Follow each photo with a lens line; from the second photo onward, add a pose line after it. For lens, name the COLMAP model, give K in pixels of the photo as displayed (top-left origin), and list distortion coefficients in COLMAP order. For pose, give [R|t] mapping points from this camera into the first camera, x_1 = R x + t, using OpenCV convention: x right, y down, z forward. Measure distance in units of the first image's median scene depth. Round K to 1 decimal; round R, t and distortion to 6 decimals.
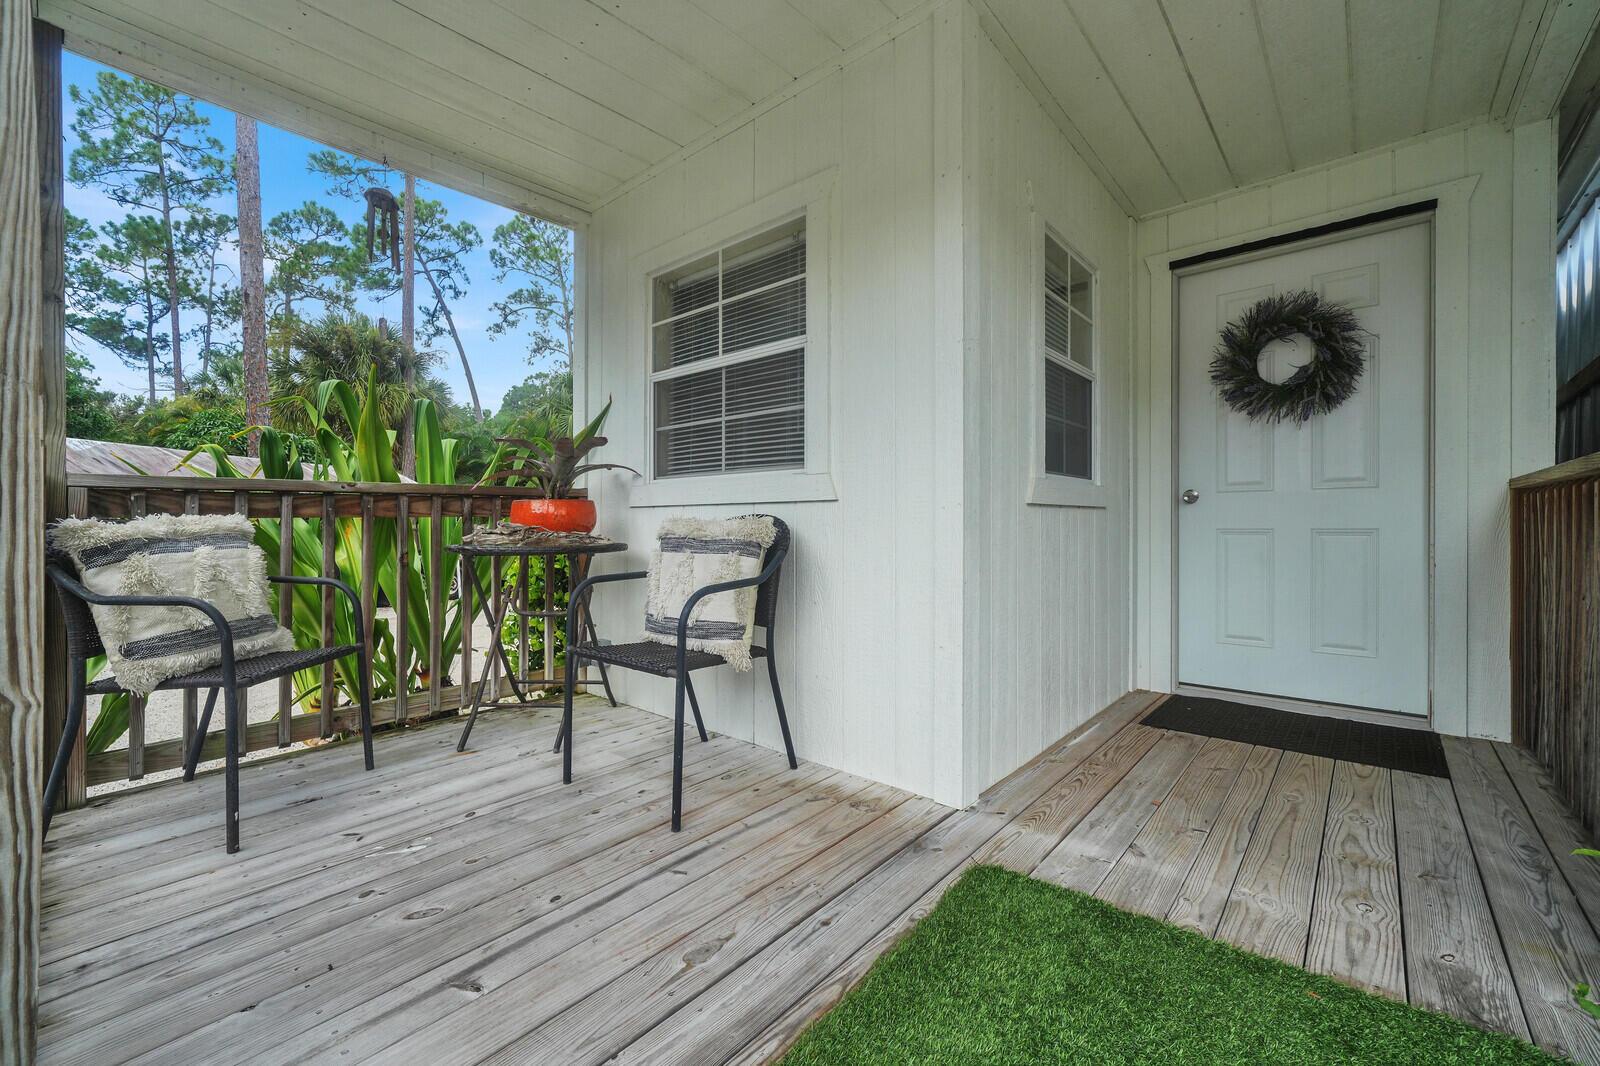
lens RADIAL K [[646.6, 0, 798.9], [0, 646.6, 534.3], [0, 0, 1]] dist [-0.000596, 0.000470]
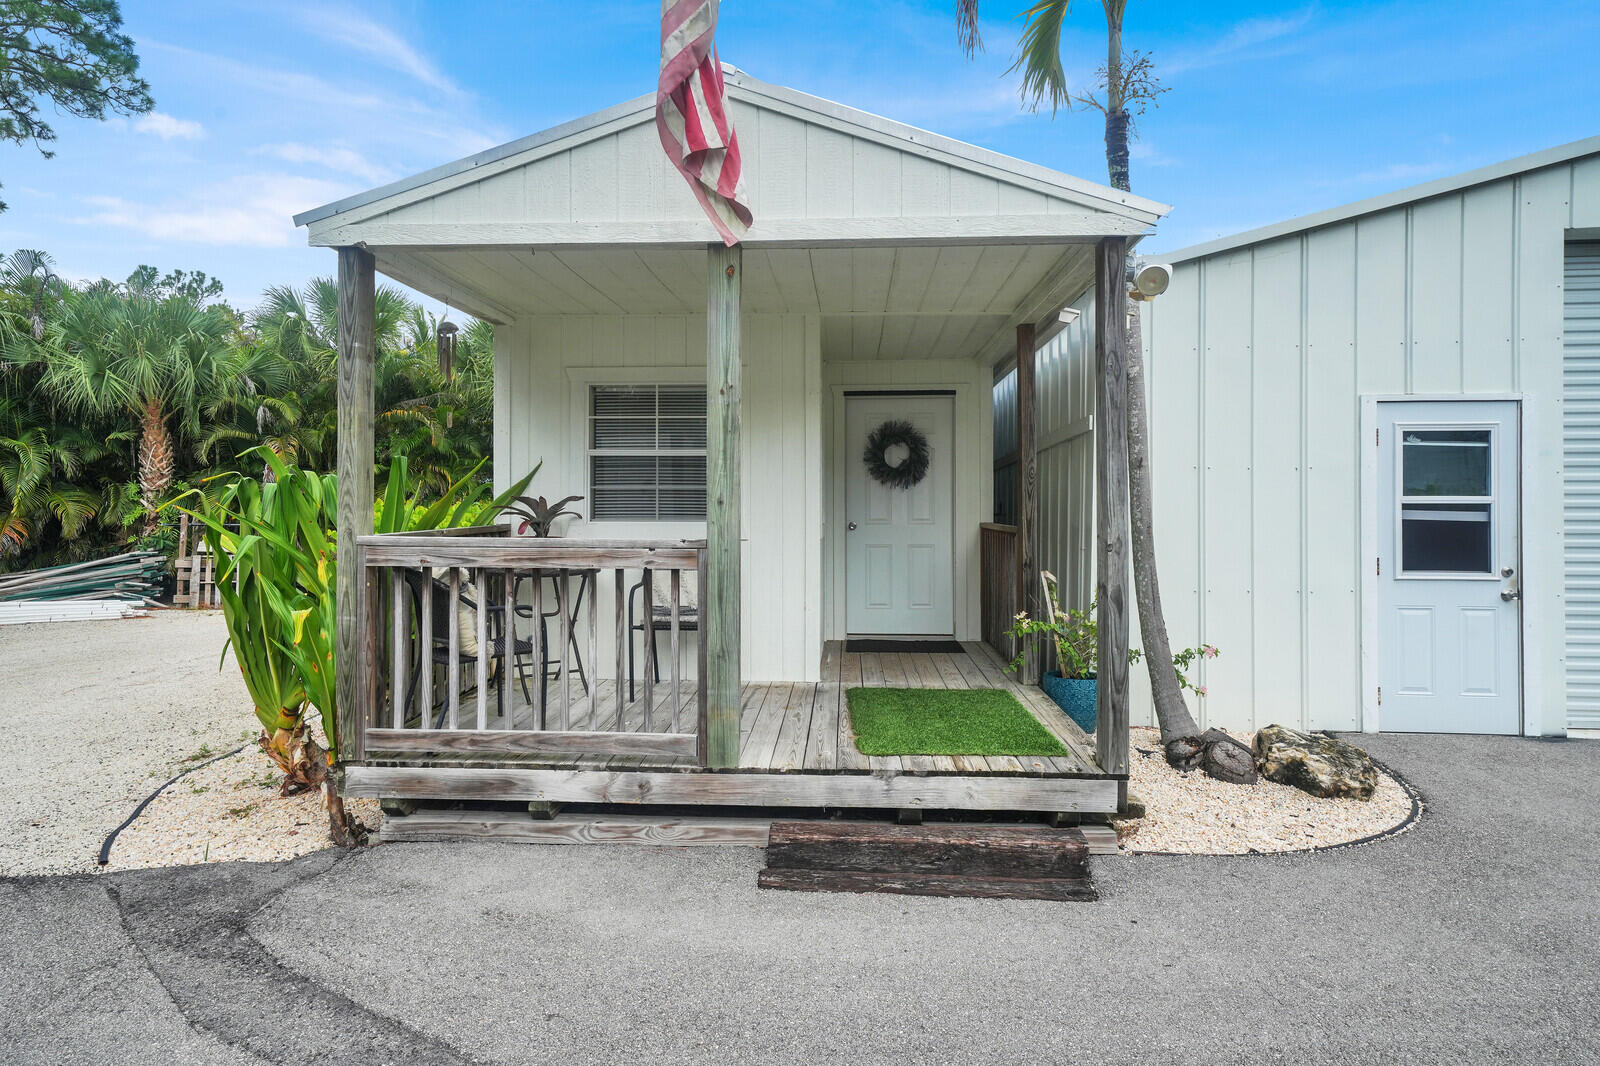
lens RADIAL K [[915.0, 0, 779.1], [0, 915.0, 505.4], [0, 0, 1]] dist [0.002289, 0.000128]
pose [[0.800080, 0.004848, 0.599873, -0.098131], [0.006010, 0.999852, -0.016097, -0.007295], [-0.599863, 0.016484, 0.799933, -0.080910]]
